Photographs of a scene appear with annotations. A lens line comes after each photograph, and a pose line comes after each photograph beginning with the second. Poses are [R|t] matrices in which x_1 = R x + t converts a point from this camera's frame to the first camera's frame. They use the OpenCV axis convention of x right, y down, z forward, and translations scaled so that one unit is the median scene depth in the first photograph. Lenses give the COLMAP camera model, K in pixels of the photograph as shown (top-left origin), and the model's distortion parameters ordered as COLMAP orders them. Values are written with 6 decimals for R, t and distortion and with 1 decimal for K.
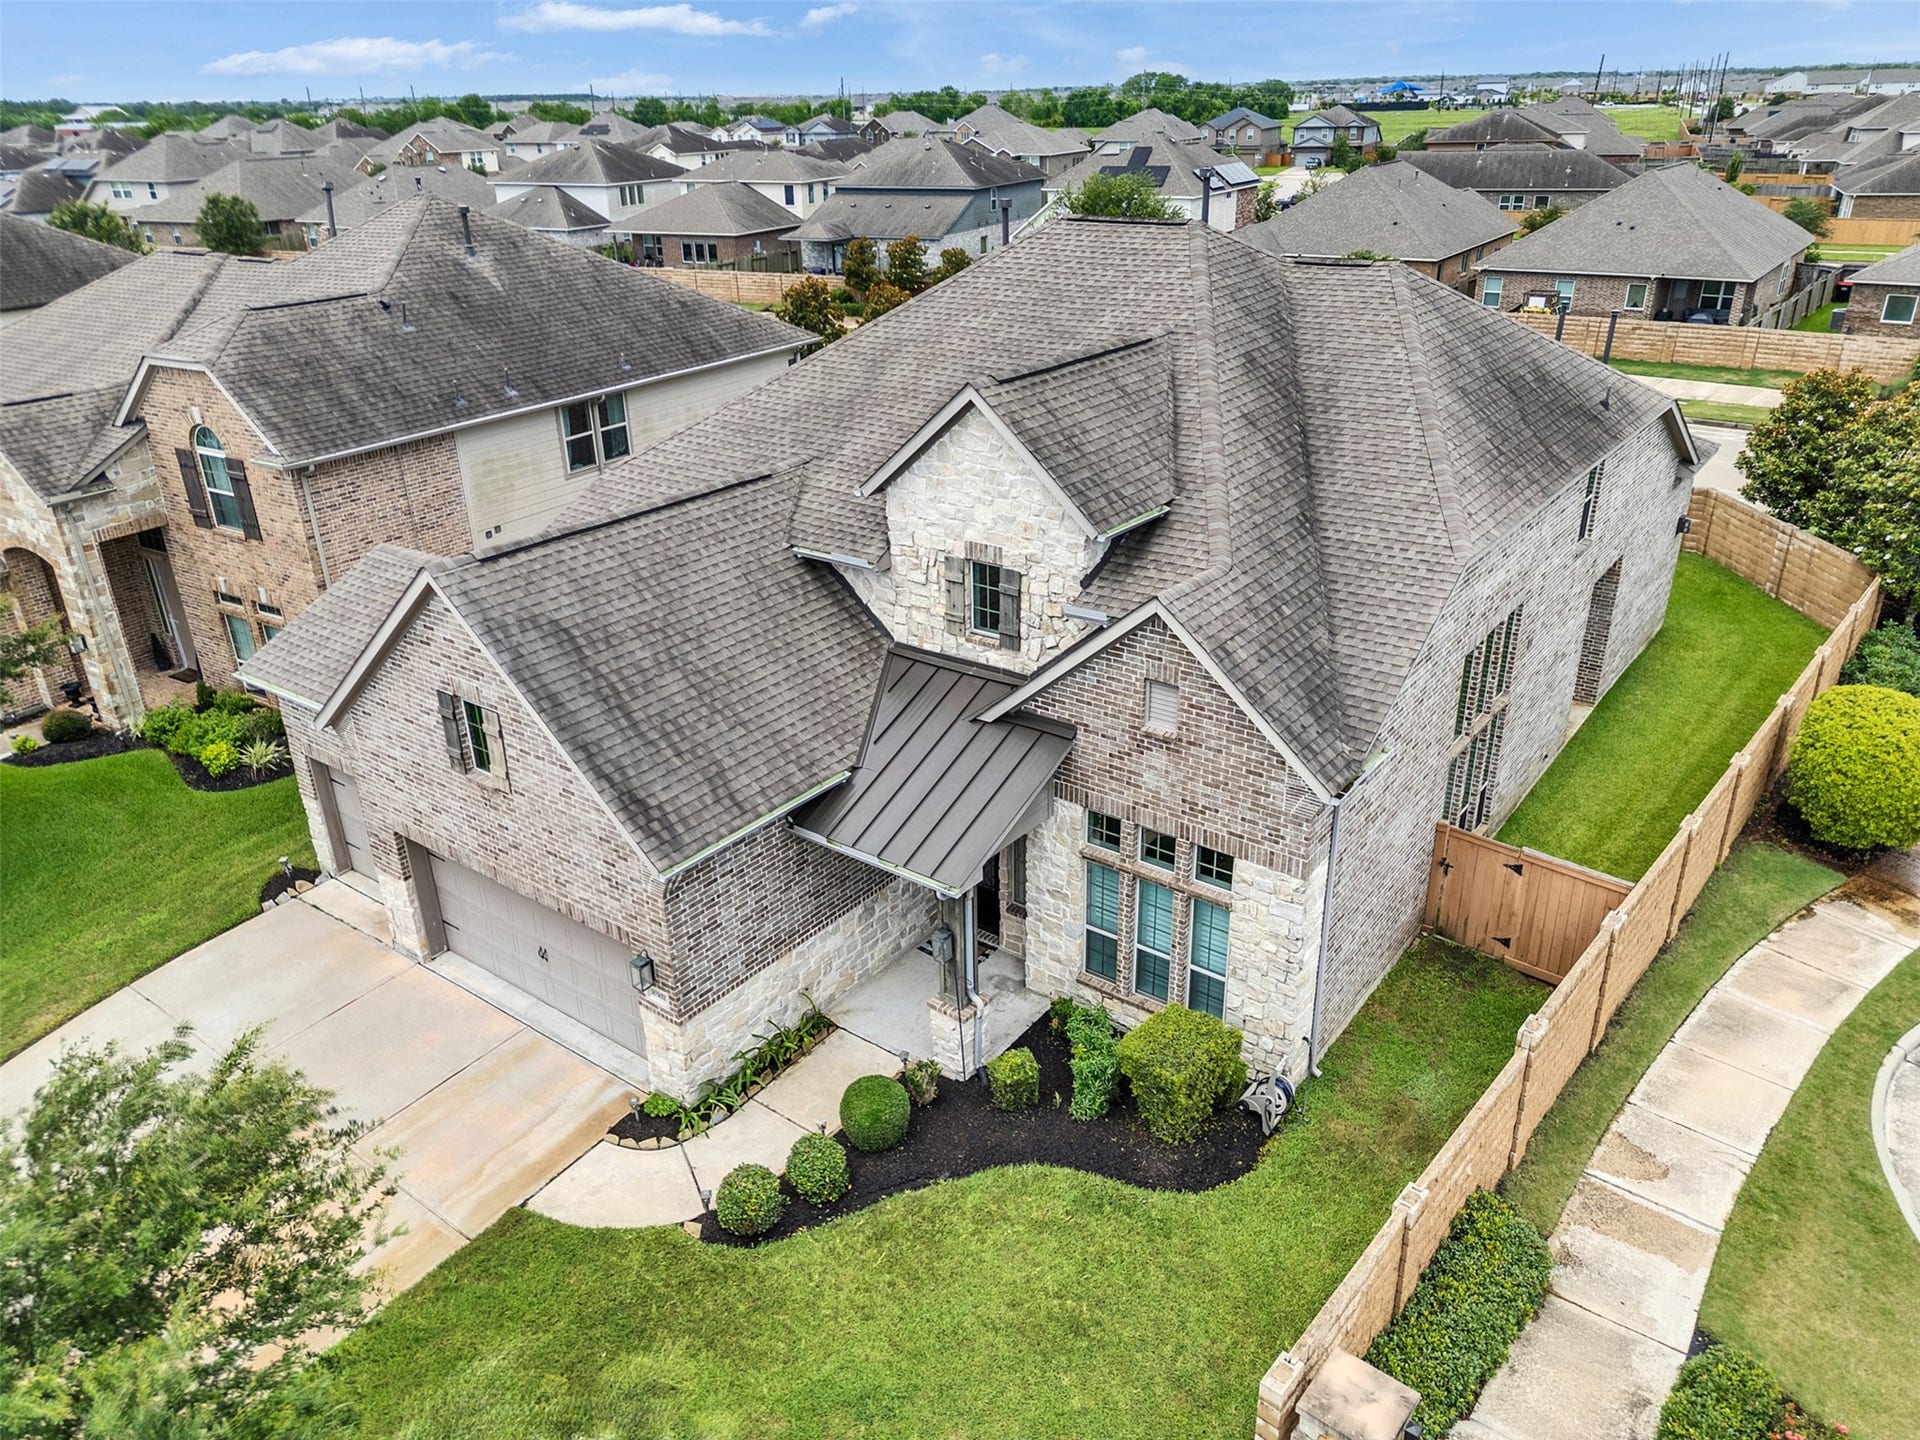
lens RADIAL K [[1352.7, 0, 965.0], [0, 1352.7, 713.3], [0, 0, 1]] dist [0.058828, -0.011470]
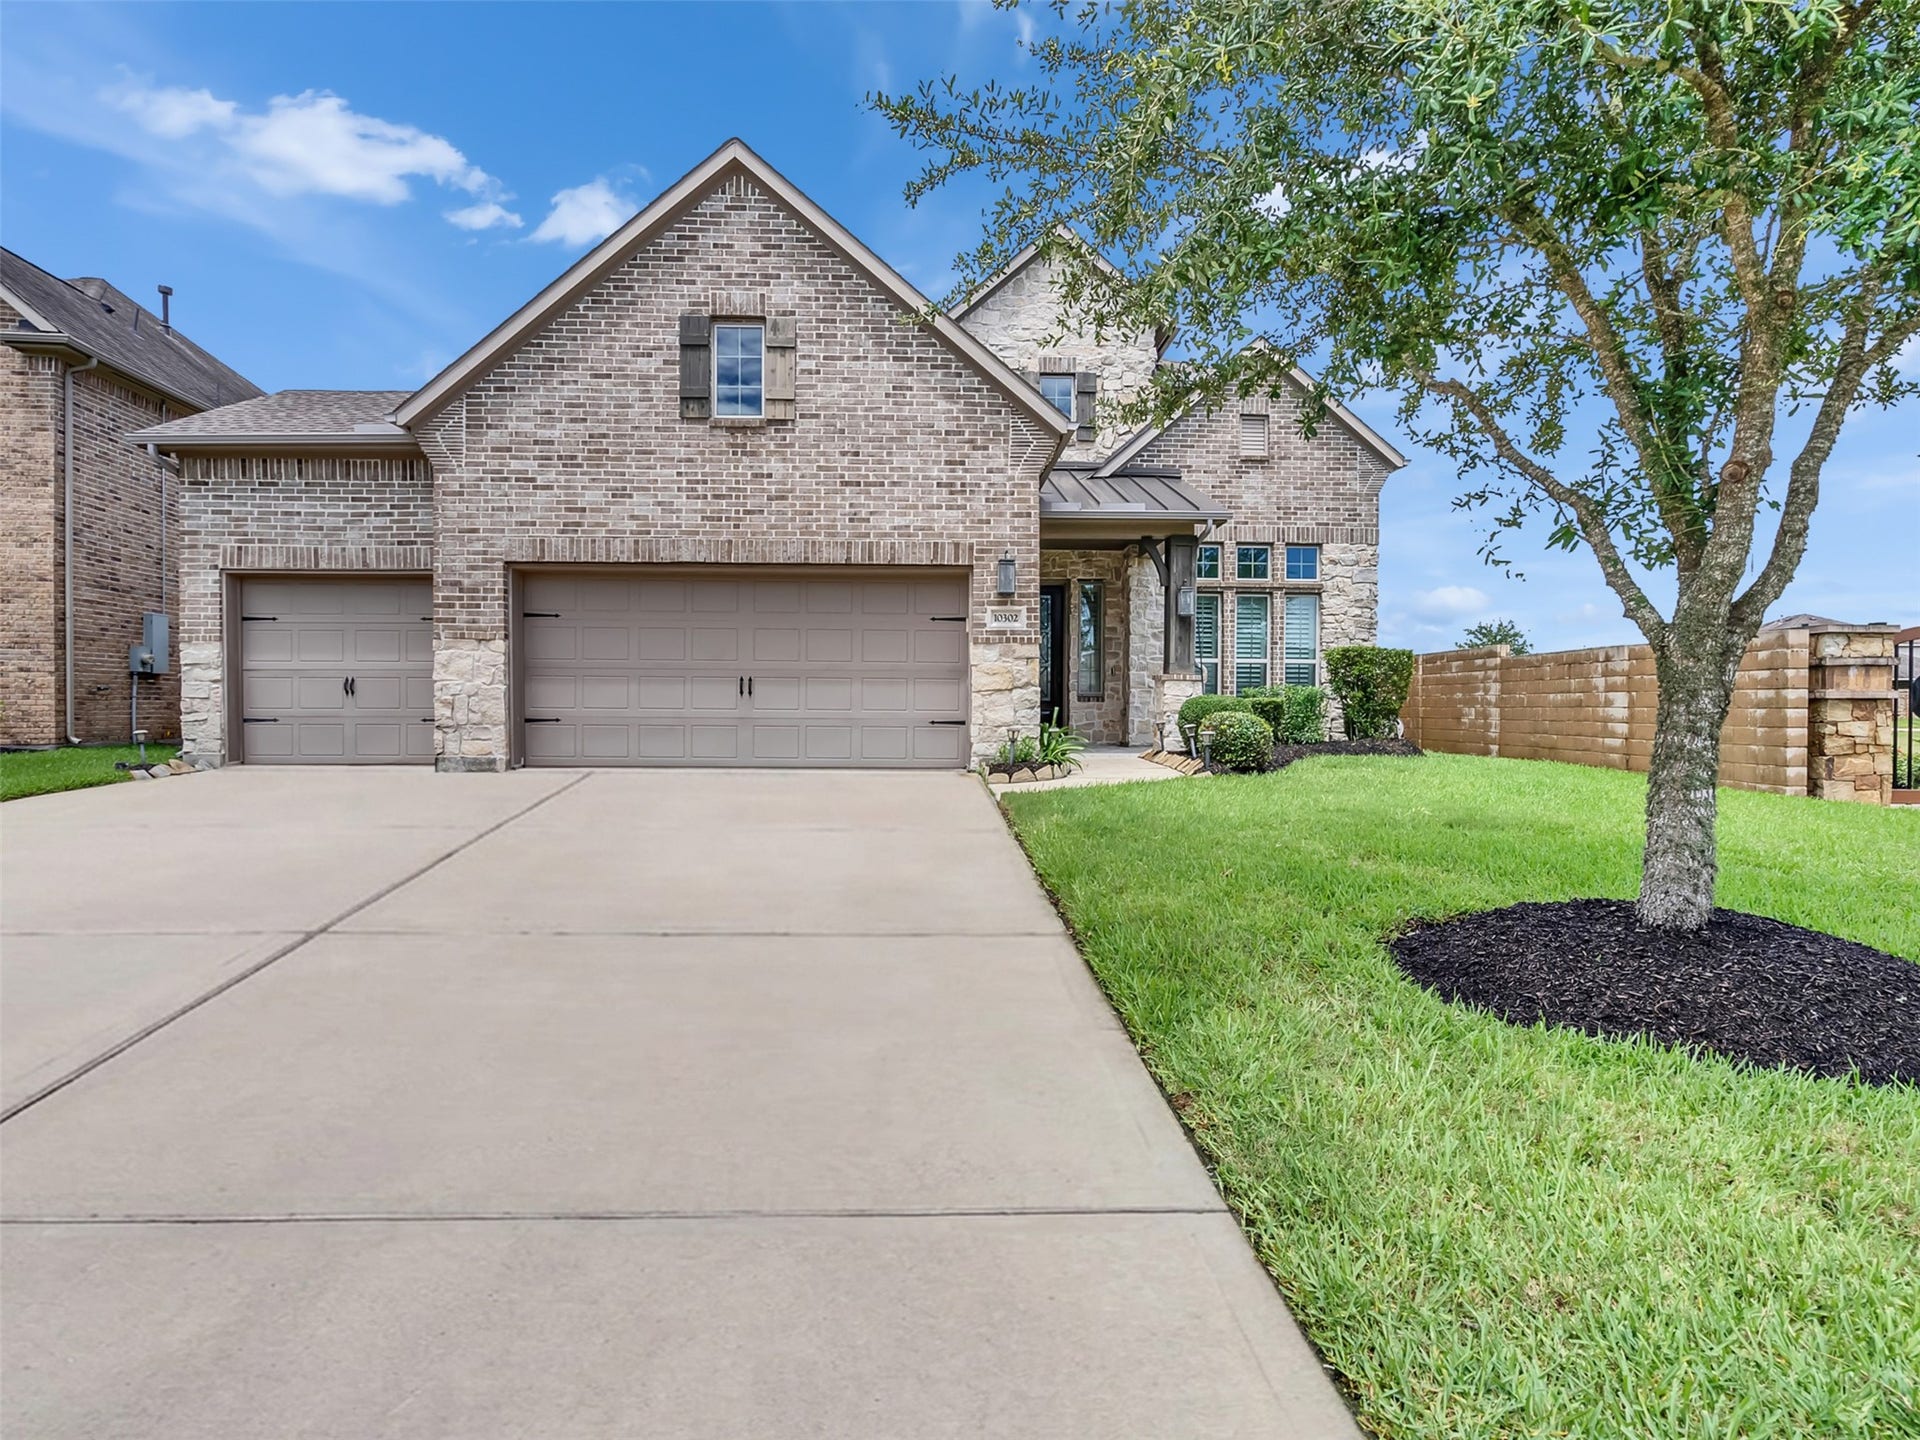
lens RADIAL K [[981.0, 0, 943.6], [0, 981.0, 708.1], [0, 0, 1]] dist [-0.005368, 0.004895]
pose [[0.780082, 0.017758, 0.625425, -0.595908], [0.241204, 0.913797, -0.326796, 0.416641], [-0.577315, 0.405783, 0.708553, 0.536486]]
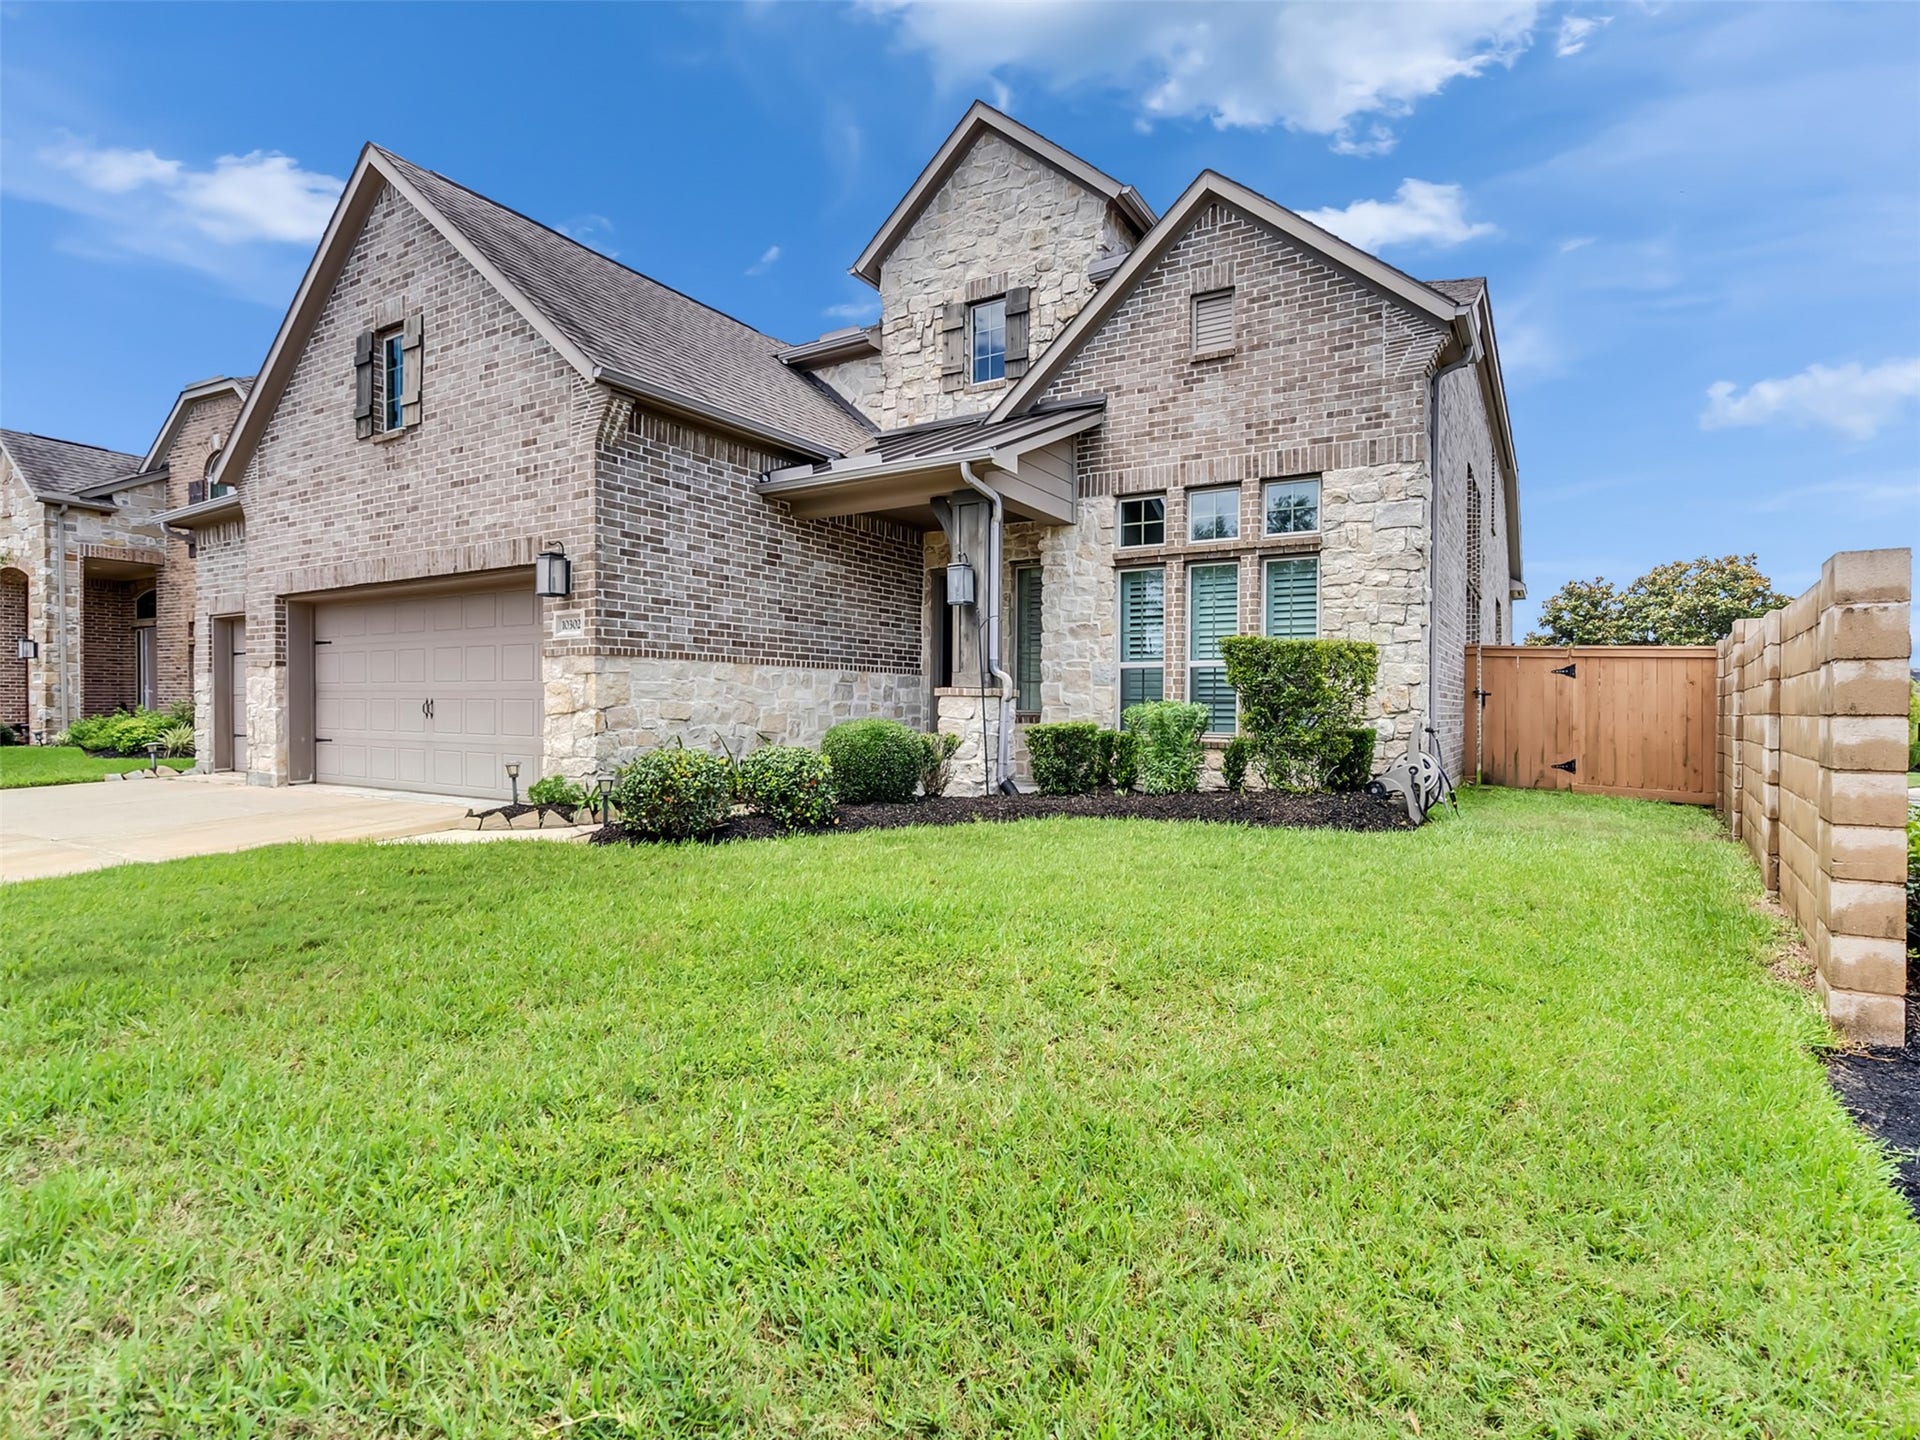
lens RADIAL K [[981.0, 0, 942.3], [0, 981.0, 720.1], [0, 0, 1]] dist [-0.005368, 0.004895]
pose [[0.996721, 0.020463, 0.078281, -0.062492], [0.012737, 0.915748, -0.401552, 0.420174], [-0.079902, 0.401232, 0.912485, 0.479727]]
